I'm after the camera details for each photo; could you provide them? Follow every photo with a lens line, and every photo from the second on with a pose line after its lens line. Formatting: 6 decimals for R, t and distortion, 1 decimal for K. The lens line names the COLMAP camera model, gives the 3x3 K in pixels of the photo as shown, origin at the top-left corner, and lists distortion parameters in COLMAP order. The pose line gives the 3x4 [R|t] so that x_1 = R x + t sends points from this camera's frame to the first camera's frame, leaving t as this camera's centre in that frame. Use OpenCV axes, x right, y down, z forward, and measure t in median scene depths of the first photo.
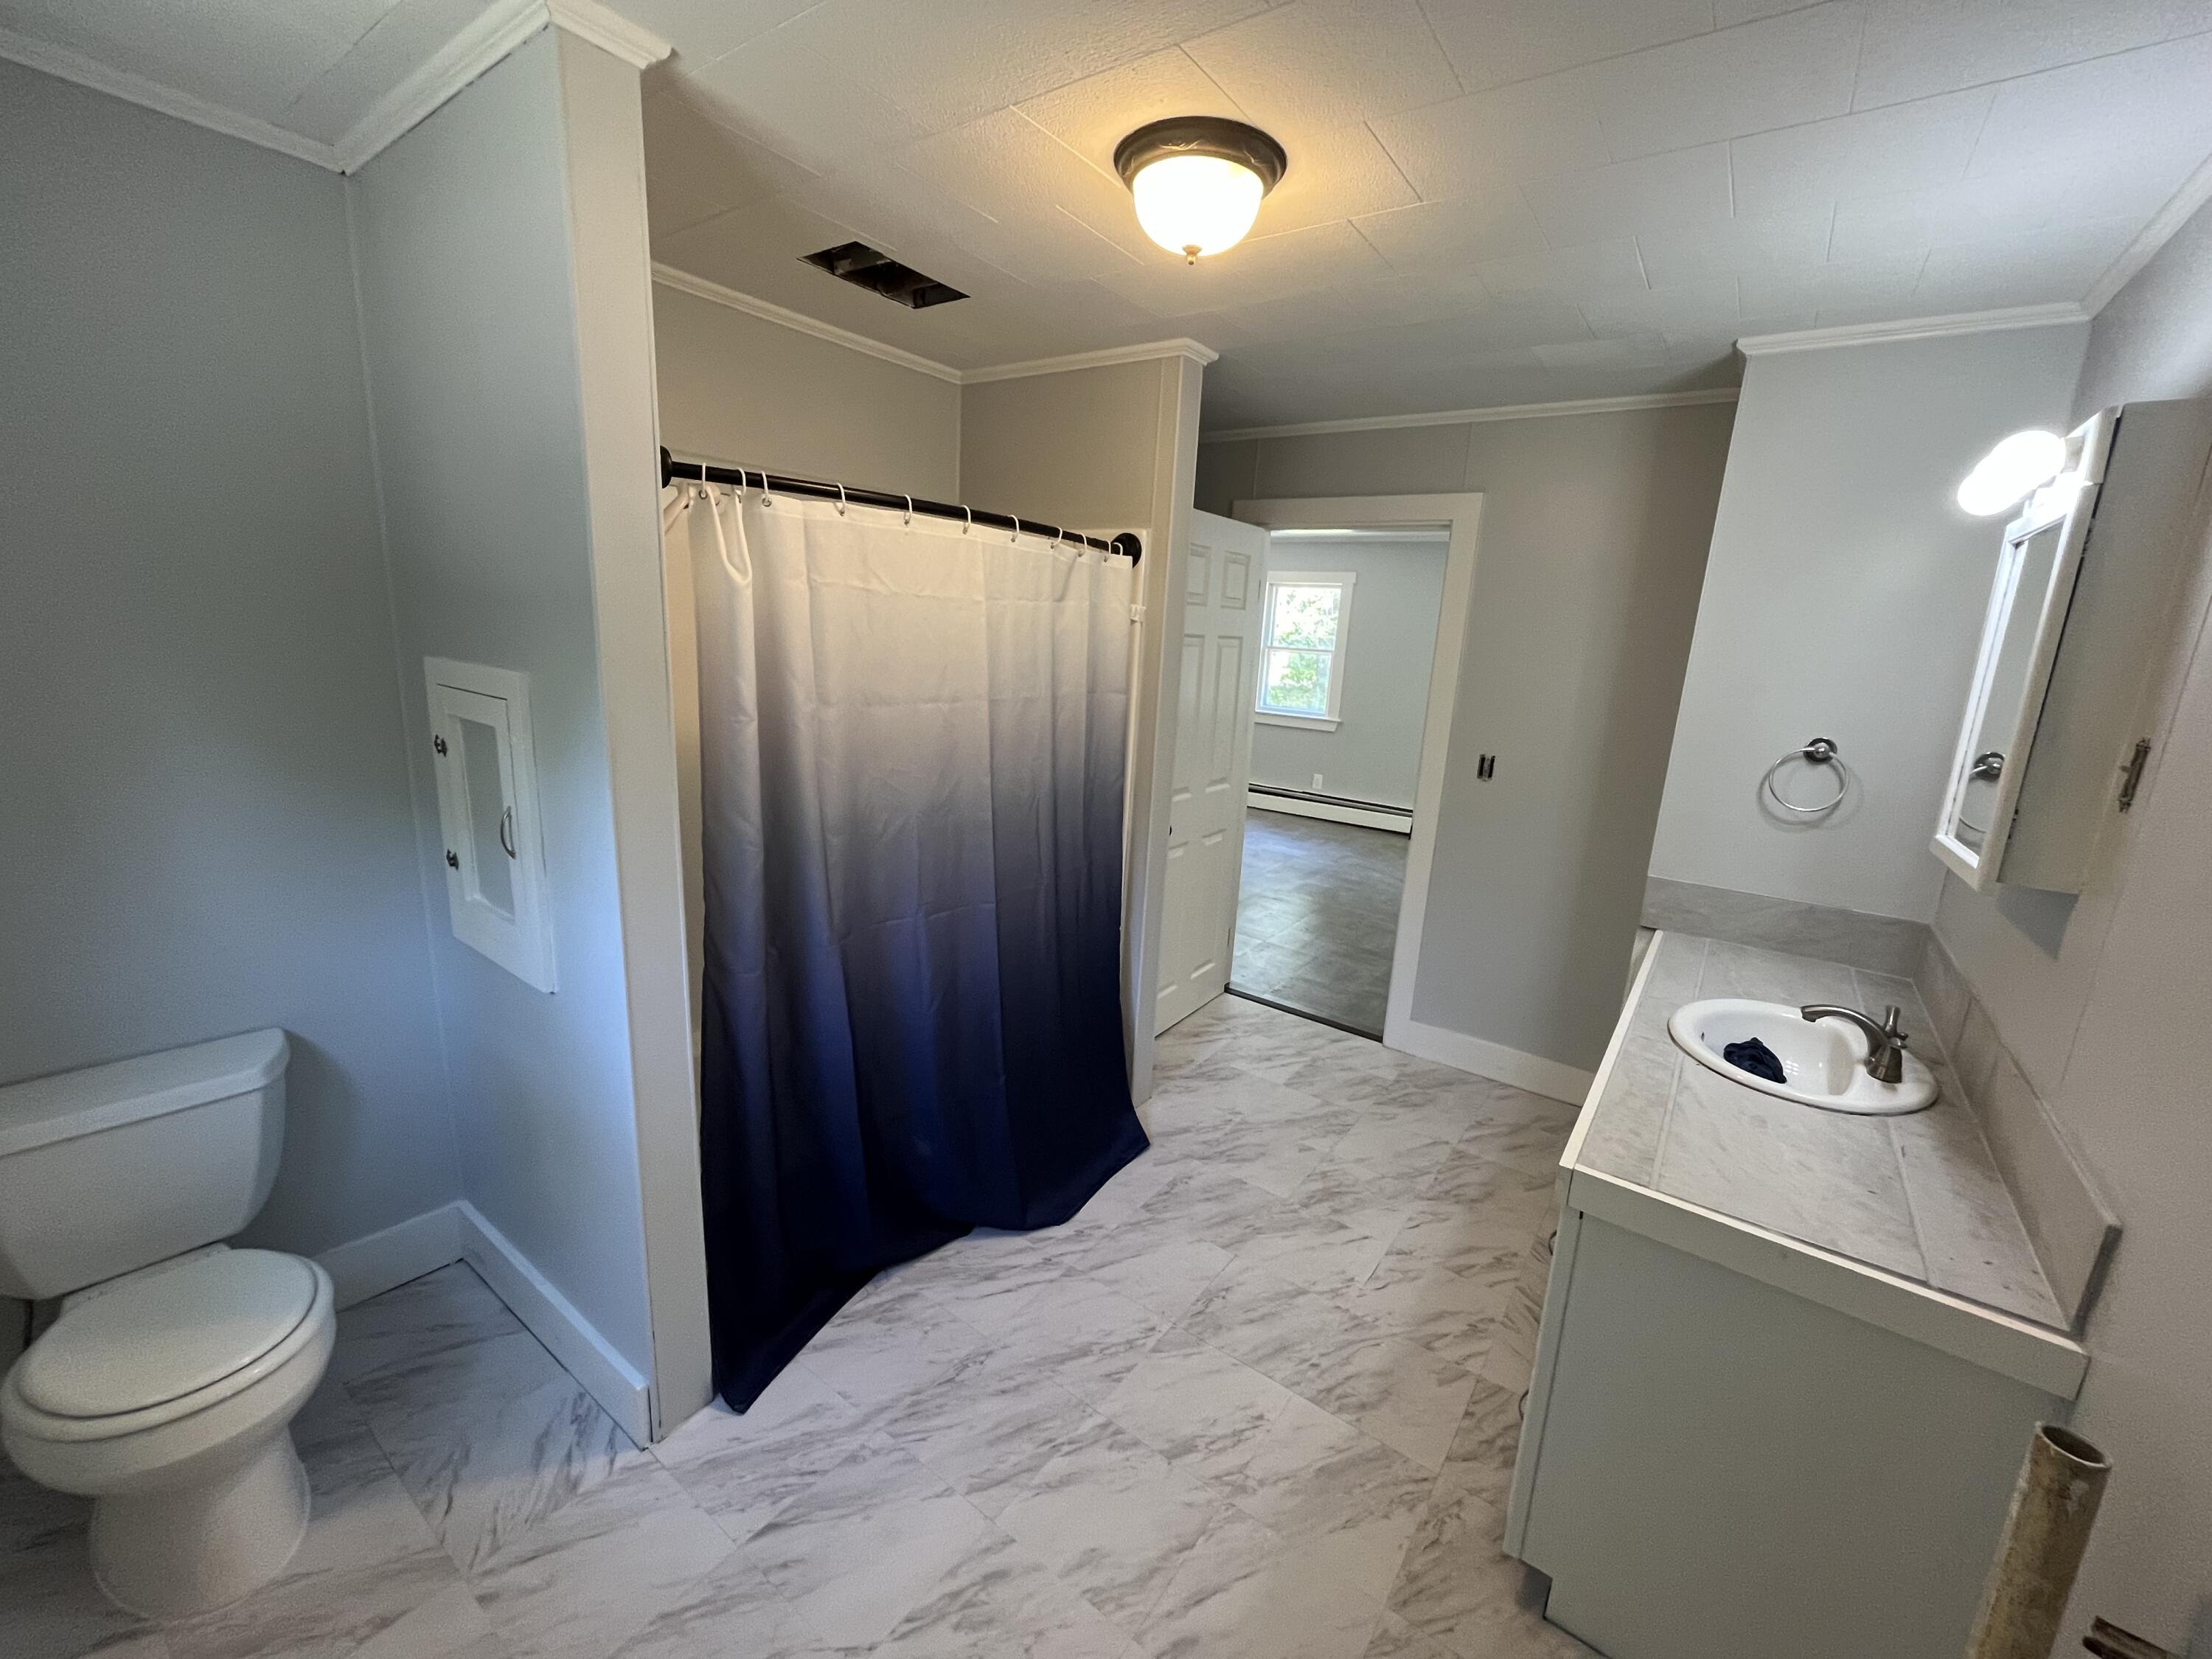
lens RADIAL K [[897.7, 0, 1105.5], [0, 897.7, 822.2], [0, 0, 1]] dist [-0.002473, -0.000096]
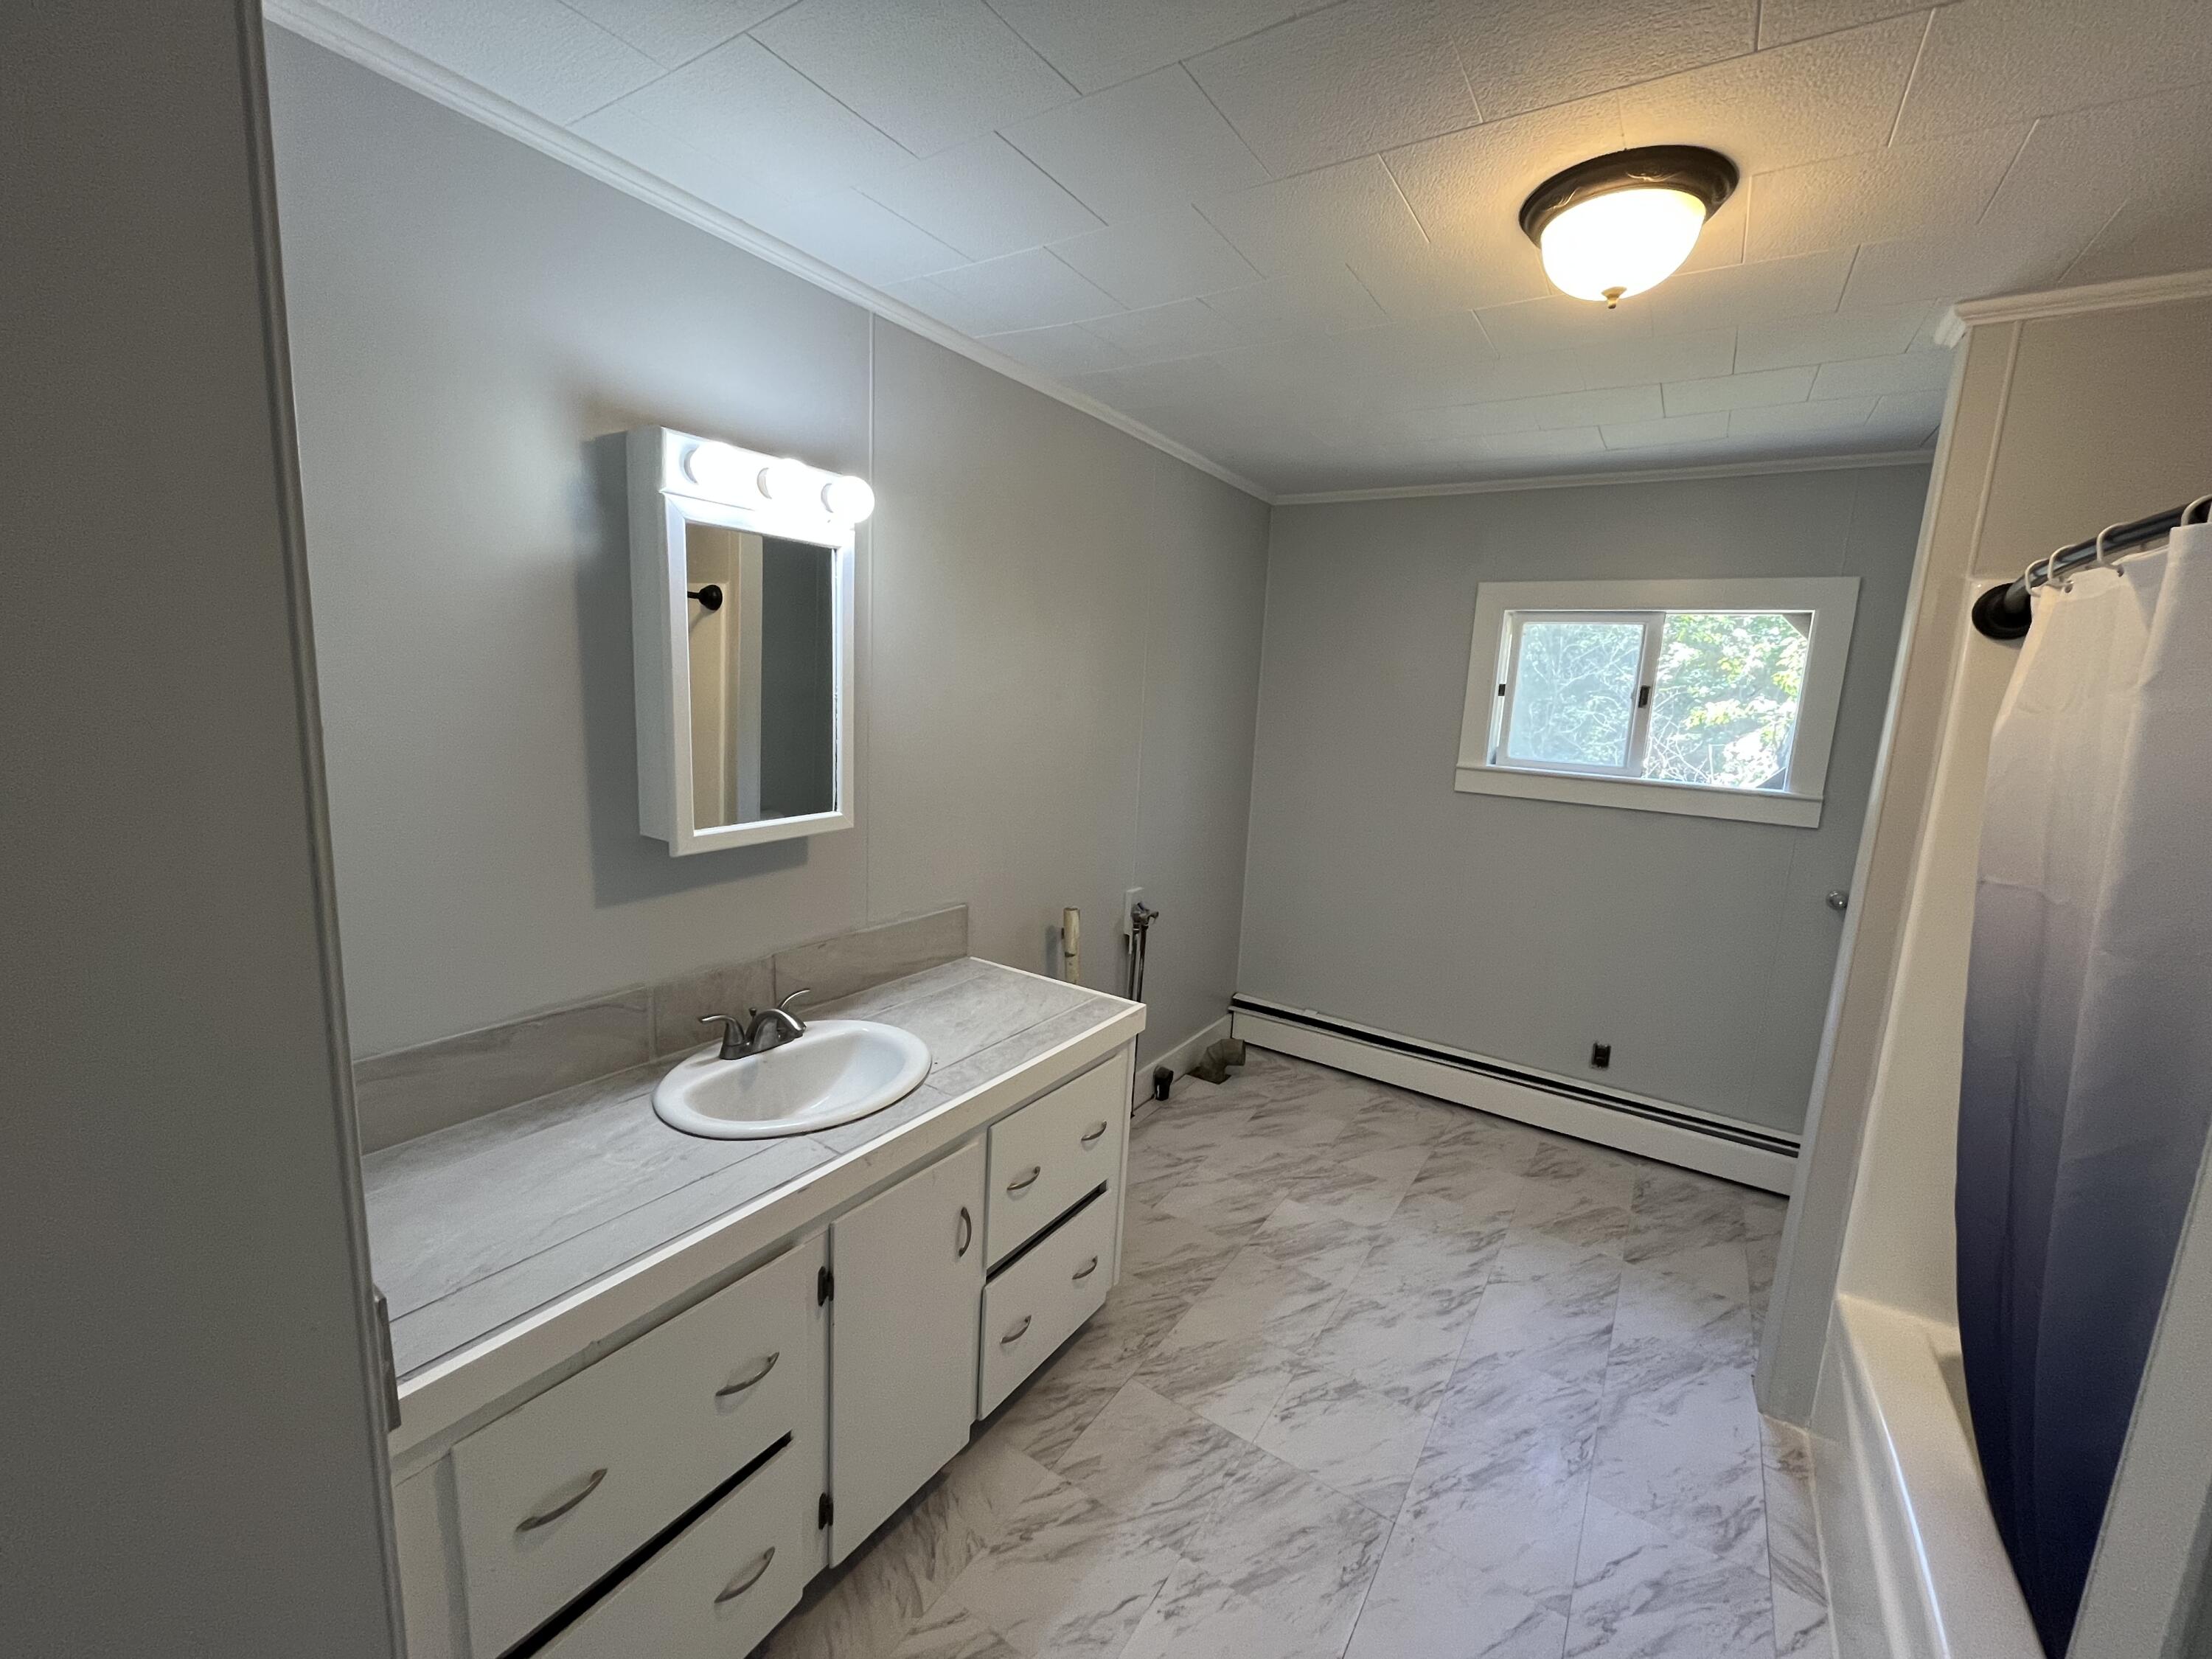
lens RADIAL K [[897.7, 0, 1110.2], [0, 897.7, 830.0], [0, 0, 1]] dist [-0.002473, -0.000096]
pose [[-0.993298, -0.095529, -0.065068, 0.518944], [-0.112854, 0.923195, 0.367390, -0.354581], [0.024973, 0.372271, -0.927788, 1.742440]]
